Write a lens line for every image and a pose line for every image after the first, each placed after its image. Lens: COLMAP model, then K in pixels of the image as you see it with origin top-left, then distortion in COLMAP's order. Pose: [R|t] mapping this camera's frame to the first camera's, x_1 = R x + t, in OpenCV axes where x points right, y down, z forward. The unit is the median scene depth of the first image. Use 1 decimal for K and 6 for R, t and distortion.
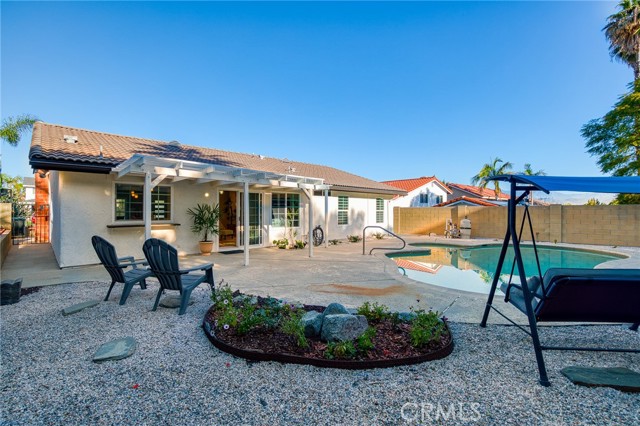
lens RADIAL K [[293.9, 0, 320.0], [0, 293.9, 213.0], [0, 0, 1]] dist [-0.000105, 0.000630]
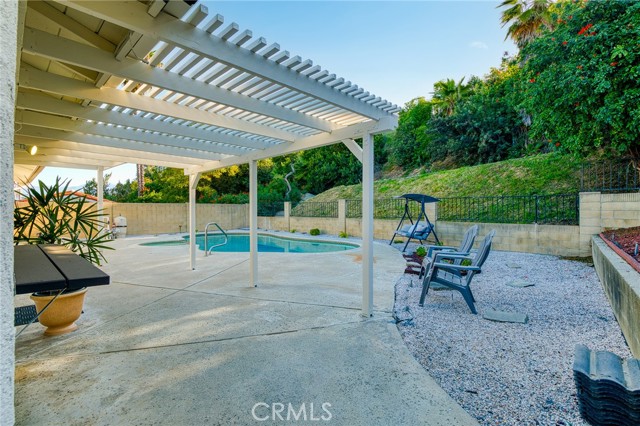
lens RADIAL K [[293.9, 0, 320.0], [0, 293.9, 213.0], [0, 0, 1]] dist [-0.000105, 0.000630]
pose [[-0.038102, -0.014058, 0.999175, -0.577280], [0.010351, 0.999842, 0.014462, 0.002834], [-0.999220, 0.010894, -0.037951, 0.543629]]
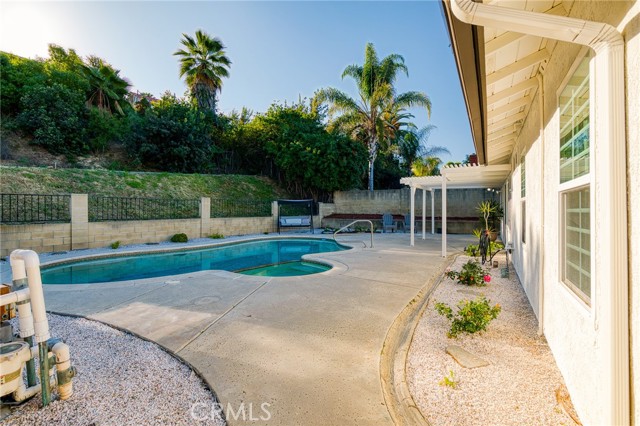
lens RADIAL K [[293.9, 0, 320.0], [0, 293.9, 213.0], [0, 0, 1]] dist [-0.000105, 0.000630]
pose [[-0.960435, 0.000926, -0.278504, 0.498216], [-0.003481, 0.999876, 0.015330, 0.005505], [0.278484, 0.015693, -0.960313, 1.505830]]
